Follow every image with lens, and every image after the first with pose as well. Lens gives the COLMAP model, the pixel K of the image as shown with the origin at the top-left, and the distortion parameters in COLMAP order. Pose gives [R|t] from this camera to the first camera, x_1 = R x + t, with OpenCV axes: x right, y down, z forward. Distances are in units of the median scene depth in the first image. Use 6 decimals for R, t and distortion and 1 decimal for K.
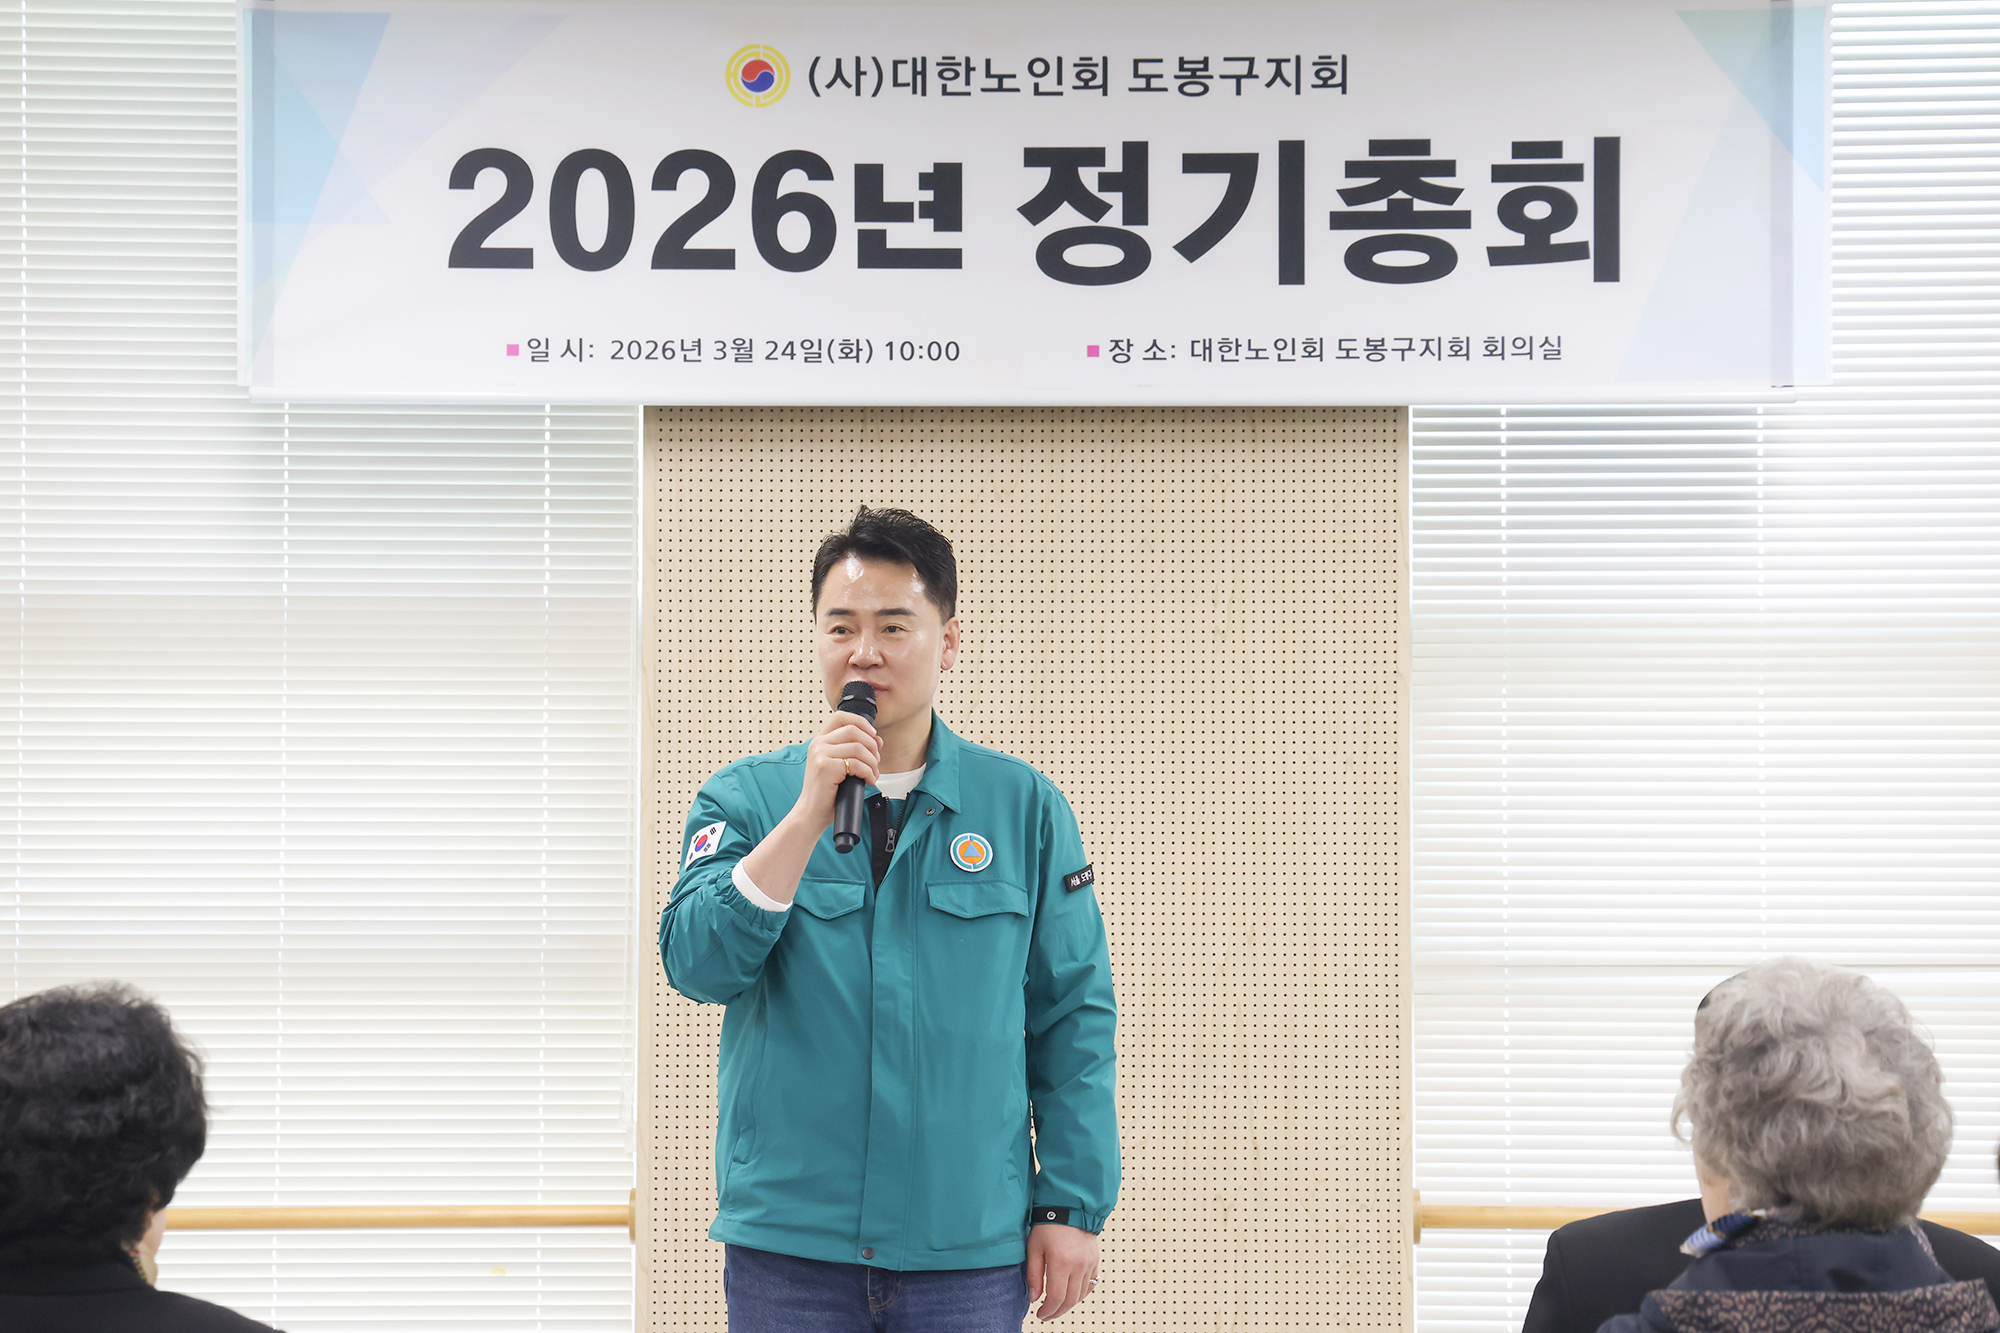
lens RADIAL K [[5405.4, 0, 1000.5], [0, 5405.4, 593.7], [0, 0, 1]] dist [0.423257, -0.235180]
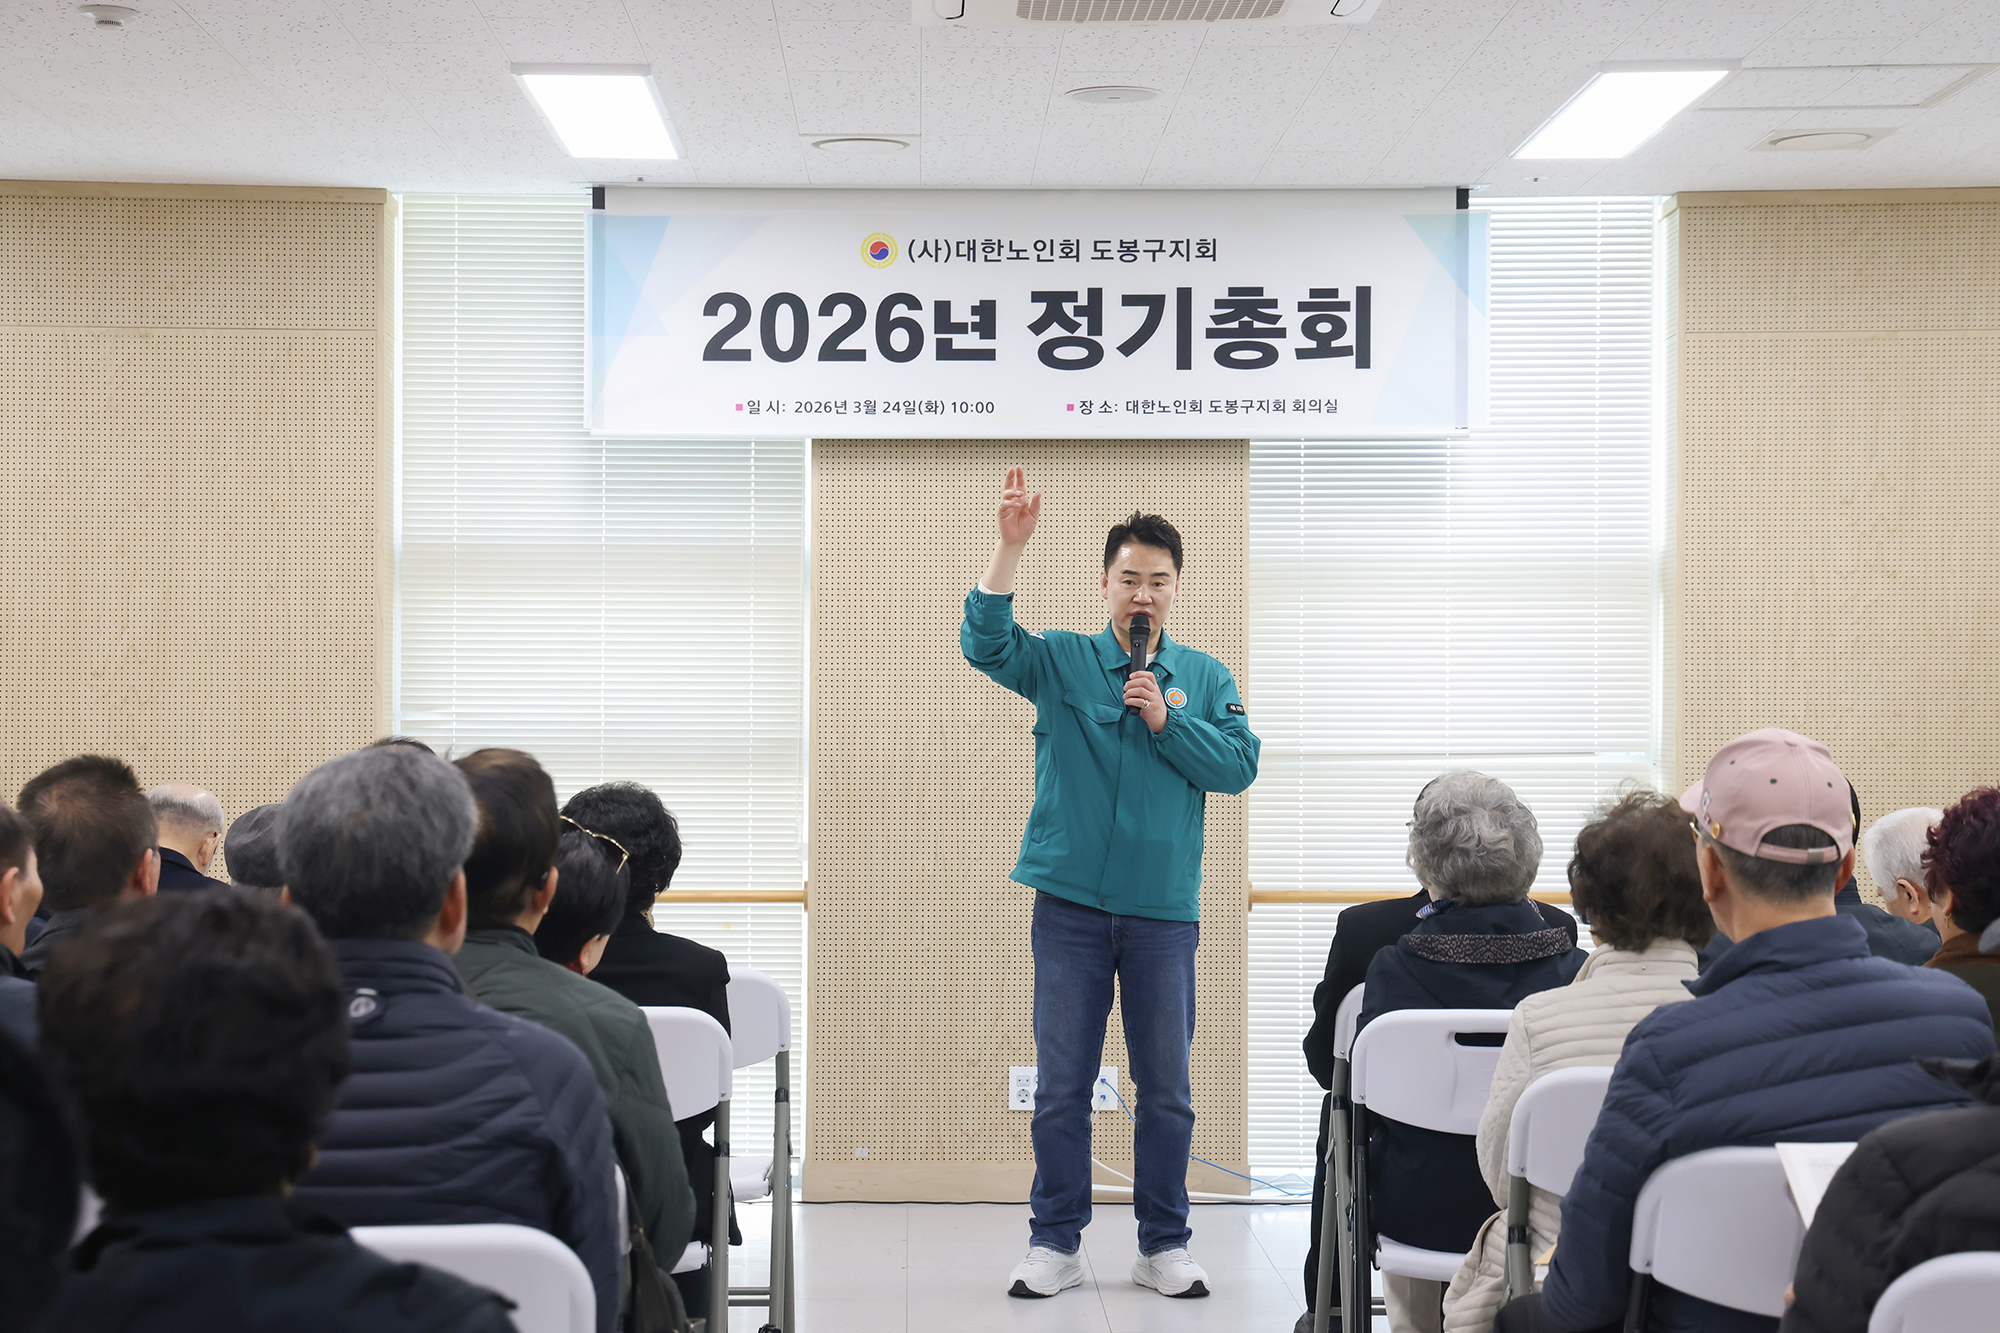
lens RADIAL K [[4098.8, 0, 767.8], [0, 4098.8, 674.1], [0, 0, 1]] dist [0.039317, -0.110006]
pose [[0.999682, 0.001863, -0.025130, -0.047155], [-0.000247, 0.997940, 0.064161, -0.043799], [0.025197, -0.064134, 0.997623, -0.332267]]
